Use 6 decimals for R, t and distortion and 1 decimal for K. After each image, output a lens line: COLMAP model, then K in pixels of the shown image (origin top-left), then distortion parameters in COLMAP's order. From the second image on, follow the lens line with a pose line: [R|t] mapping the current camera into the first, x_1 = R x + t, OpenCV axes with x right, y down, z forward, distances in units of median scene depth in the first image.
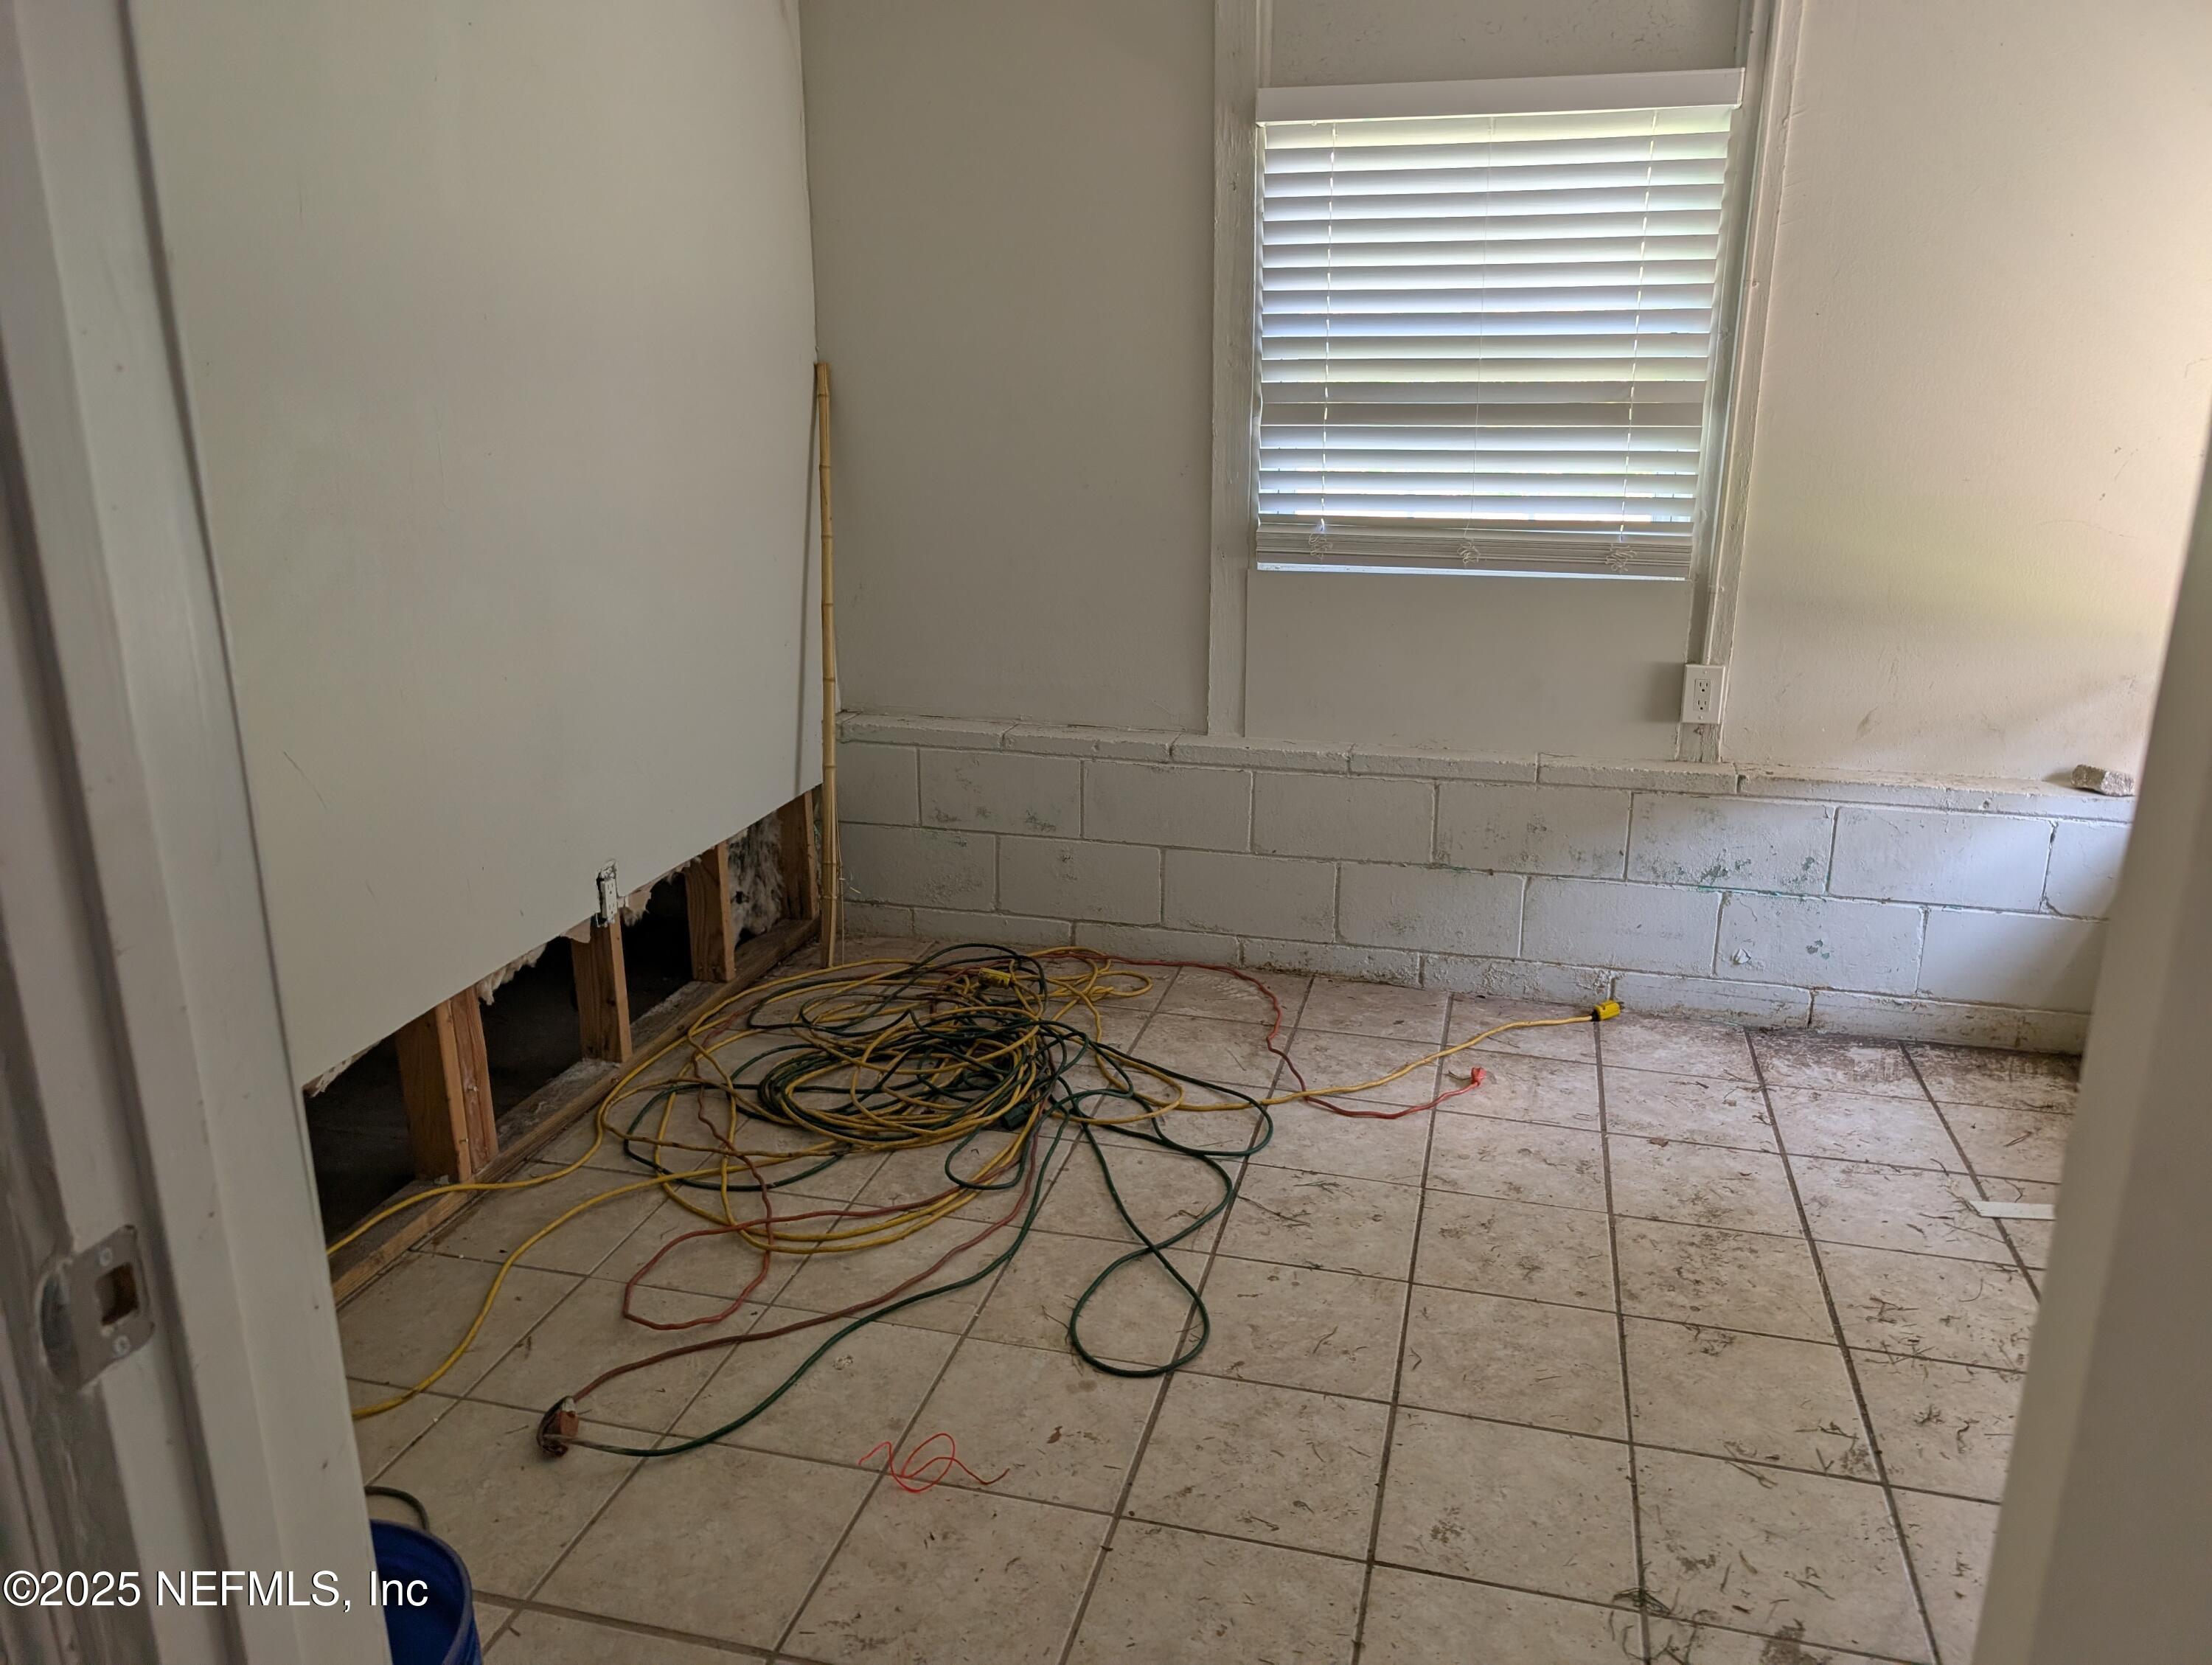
lens RADIAL K [[1604.8, 0, 1108.5], [0, 1604.8, 836.0], [0, 0, 1]] dist [0.027578, -0.028147]
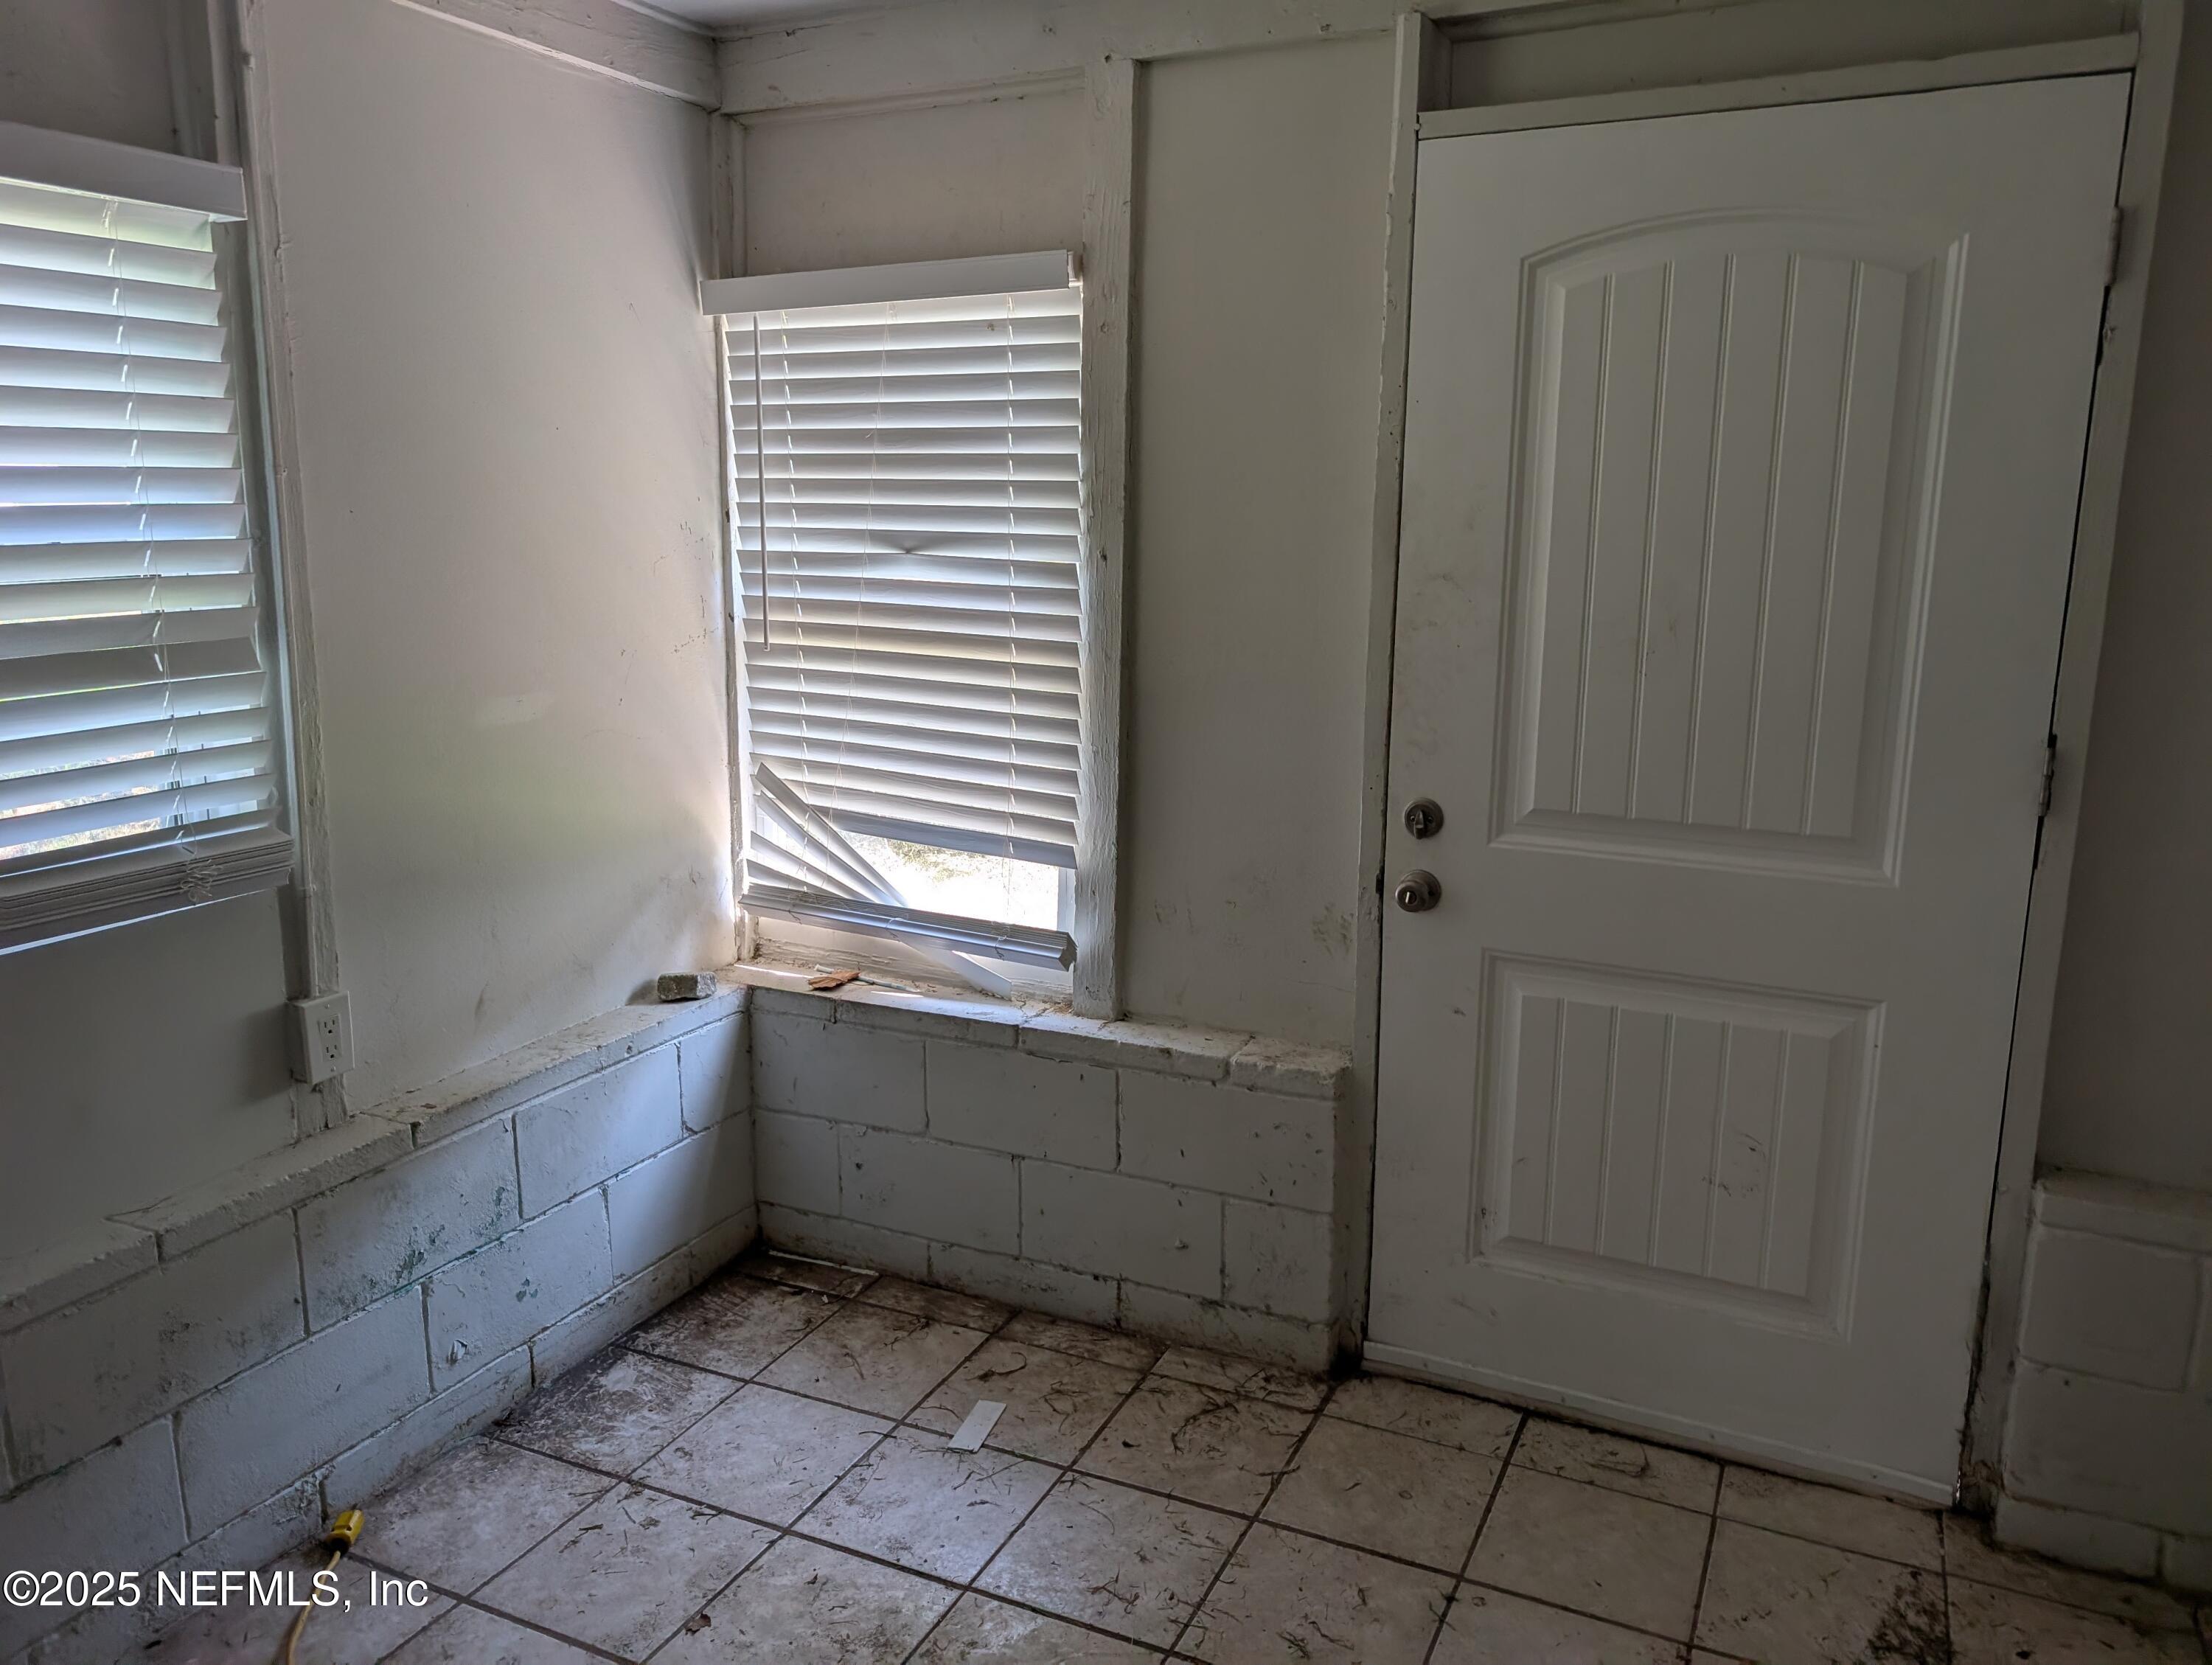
lens RADIAL K [[1604.8, 0, 1111.6], [0, 1604.8, 817.6], [0, 0, 1]] dist [0.027578, -0.028147]
pose [[0.182604, -0.191209, 0.964414, -0.228124], [0.278662, 0.950749, 0.135737, -0.180144], [-0.942870, 0.243960, 0.226893, 0.500263]]
